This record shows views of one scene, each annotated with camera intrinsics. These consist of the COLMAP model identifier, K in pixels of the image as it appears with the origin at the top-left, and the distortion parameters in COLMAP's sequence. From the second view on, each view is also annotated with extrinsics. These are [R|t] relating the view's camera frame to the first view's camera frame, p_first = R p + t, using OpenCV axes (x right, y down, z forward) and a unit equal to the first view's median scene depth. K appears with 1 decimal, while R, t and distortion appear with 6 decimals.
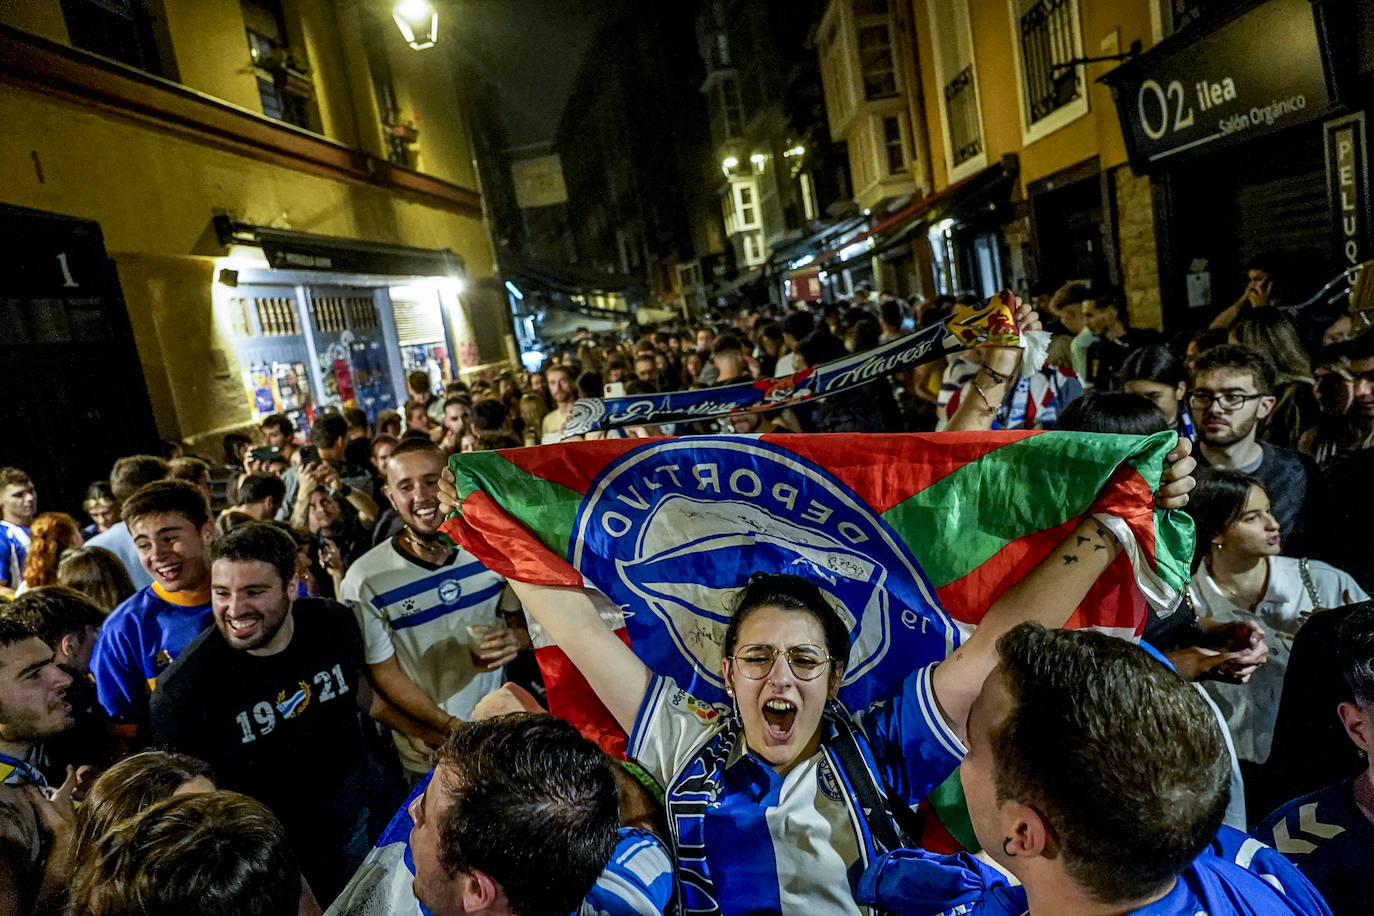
lens RADIAL K [[921.3, 0, 687.0], [0, 921.3, 458.0], [0, 0, 1]] dist [-0.050436, 0.052022]
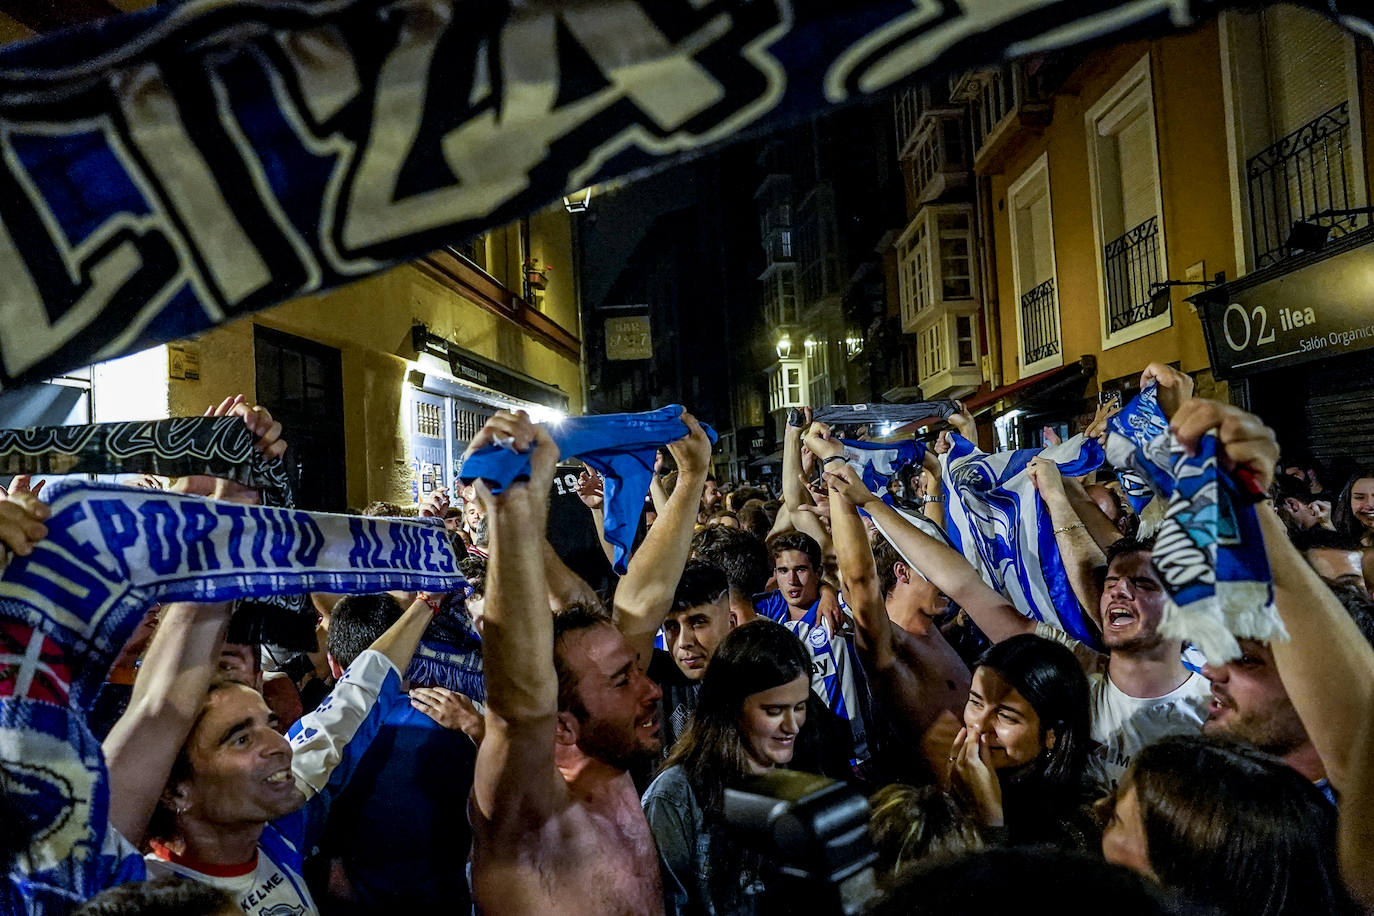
lens RADIAL K [[921.3, 0, 687.0], [0, 921.3, 458.0], [0, 0, 1]] dist [-0.050436, 0.052022]
pose [[0.993478, 0.113747, -0.007932, -0.109351], [-0.113228, 0.975952, -0.186271, 0.055978], [-0.013447, 0.185954, 0.982466, -0.085040]]
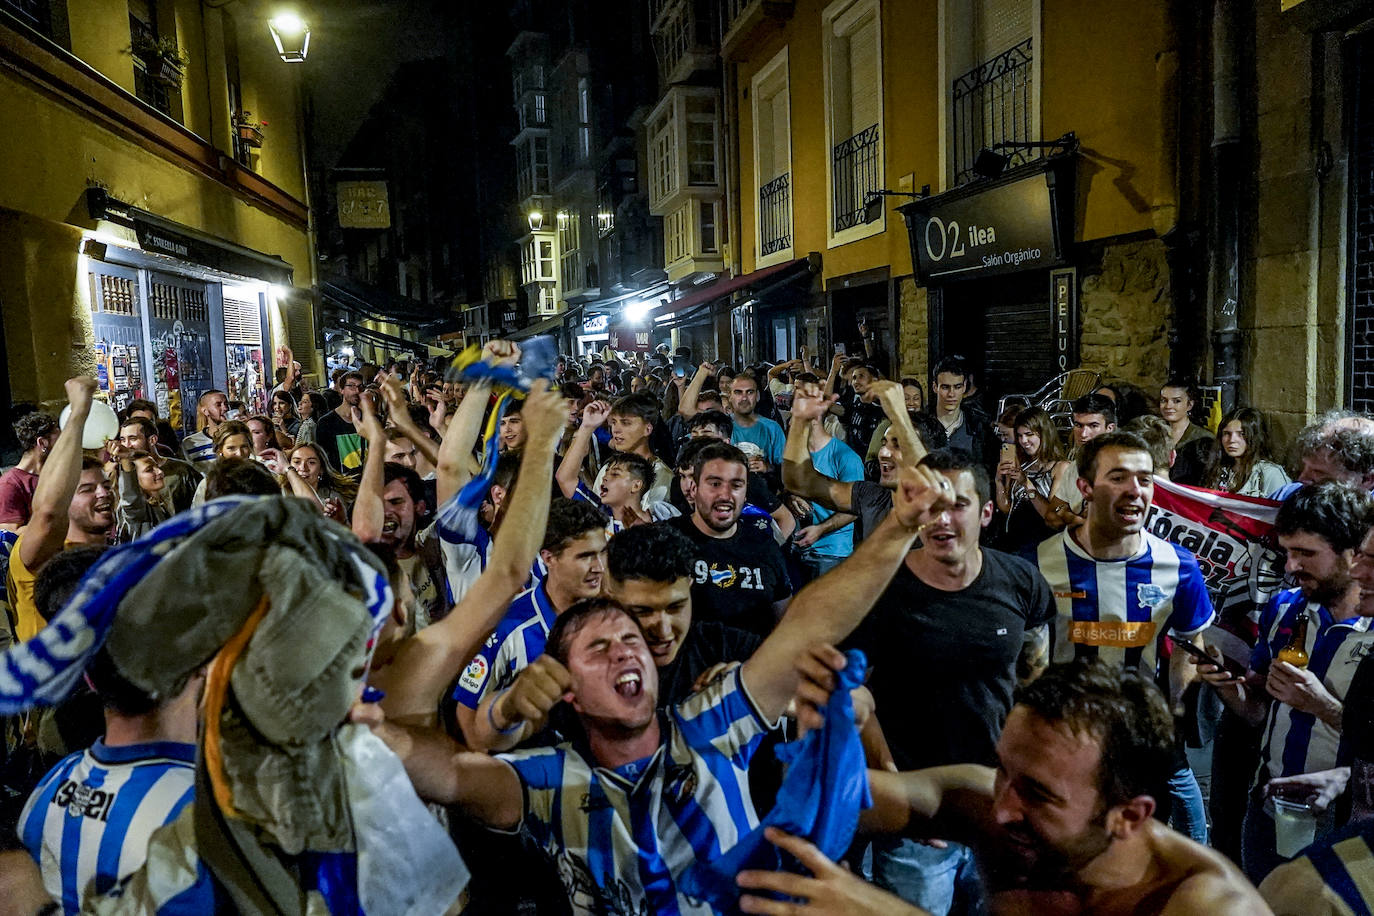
lens RADIAL K [[921.3, 0, 687.0], [0, 921.3, 458.0], [0, 0, 1]] dist [-0.050436, 0.052022]
pose [[0.959429, 0.102662, 0.262596, -0.088047], [-0.086158, 0.993556, -0.073640, 0.035391], [-0.268464, 0.048028, 0.962092, -0.095288]]
